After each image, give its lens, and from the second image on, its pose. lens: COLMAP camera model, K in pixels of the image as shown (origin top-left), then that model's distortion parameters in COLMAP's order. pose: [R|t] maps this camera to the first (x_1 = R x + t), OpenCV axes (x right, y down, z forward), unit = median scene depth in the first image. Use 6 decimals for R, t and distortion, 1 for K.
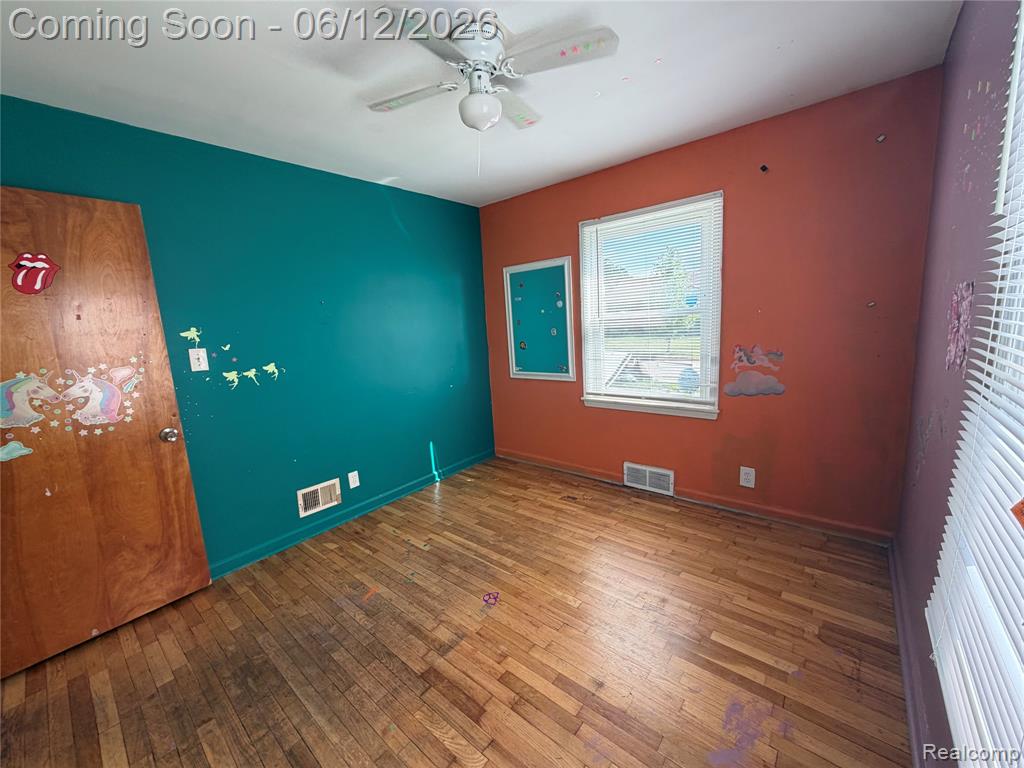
lens RADIAL K [[406.5, 0, 509.9], [0, 406.5, 387.0], [0, 0, 1]] dist [0.000118, -0.000571]
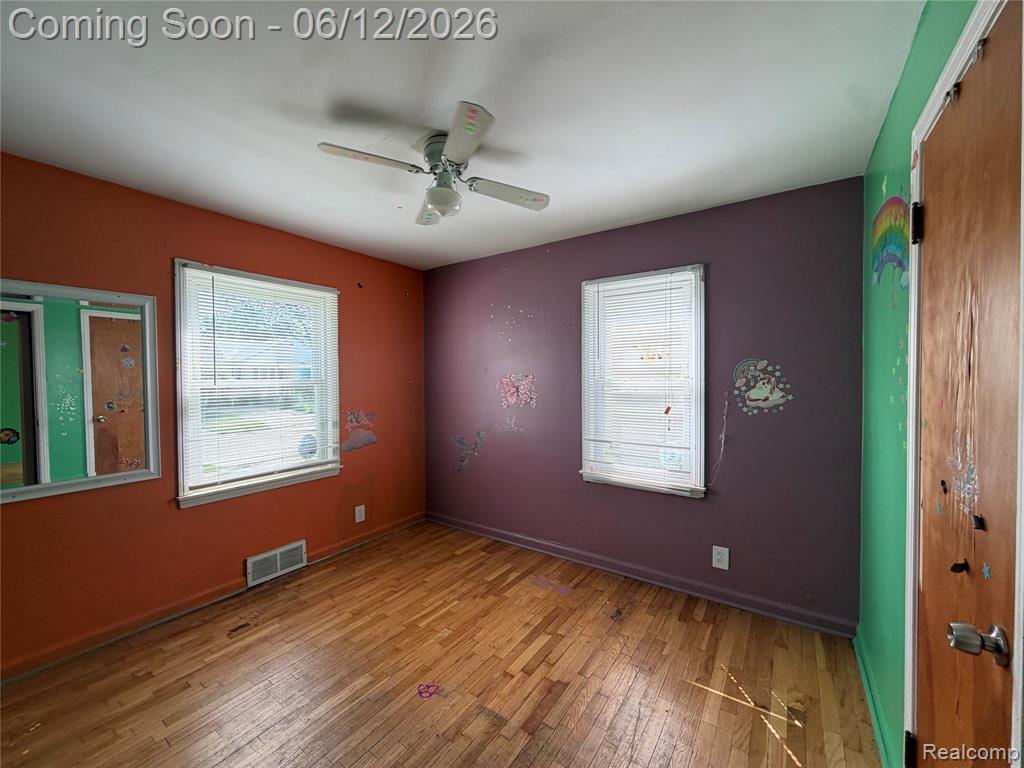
lens RADIAL K [[406.5, 0, 510.8], [0, 406.5, 386.0], [0, 0, 1]] dist [0.000118, -0.000571]
pose [[-0.099161, 0.037428, 0.994367, -0.730372], [0.175635, 0.984262, -0.019533, -0.061499], [-0.979449, 0.172709, -0.104174, 0.605936]]
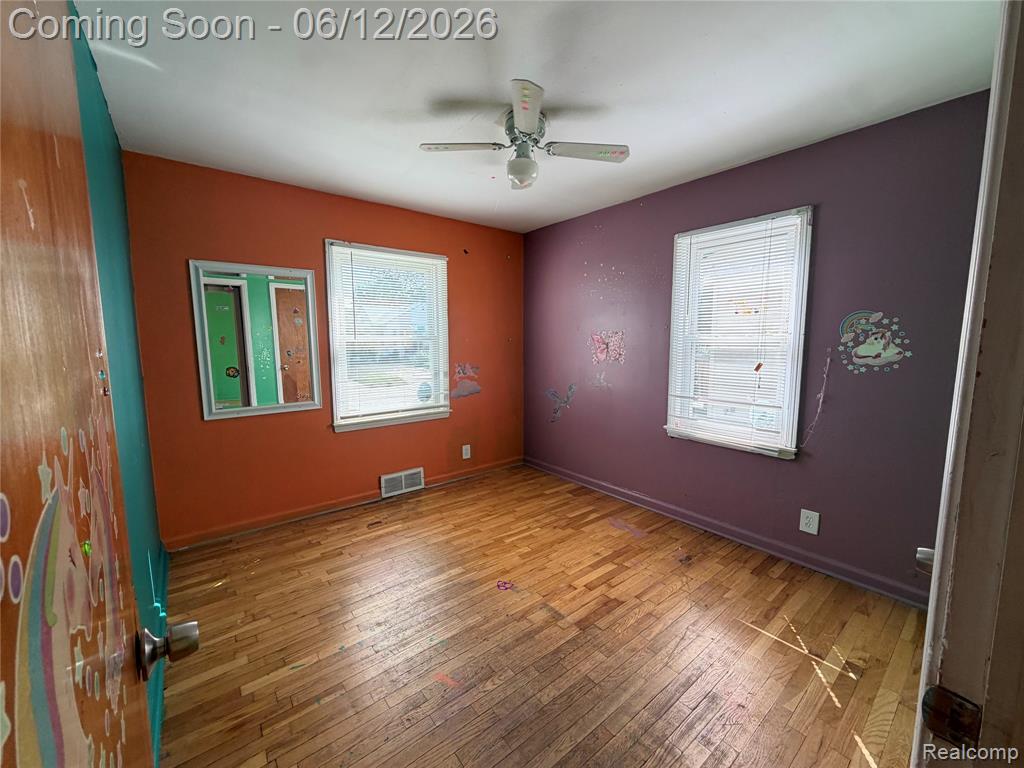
lens RADIAL K [[406.5, 0, 511.0], [0, 406.5, 386.3], [0, 0, 1]] dist [0.000118, -0.000571]
pose [[0.186367, -0.053778, 0.981007, -0.820660], [0.154563, 0.987672, 0.024780, -0.024698], [-0.970246, 0.147010, 0.192382, 0.525424]]
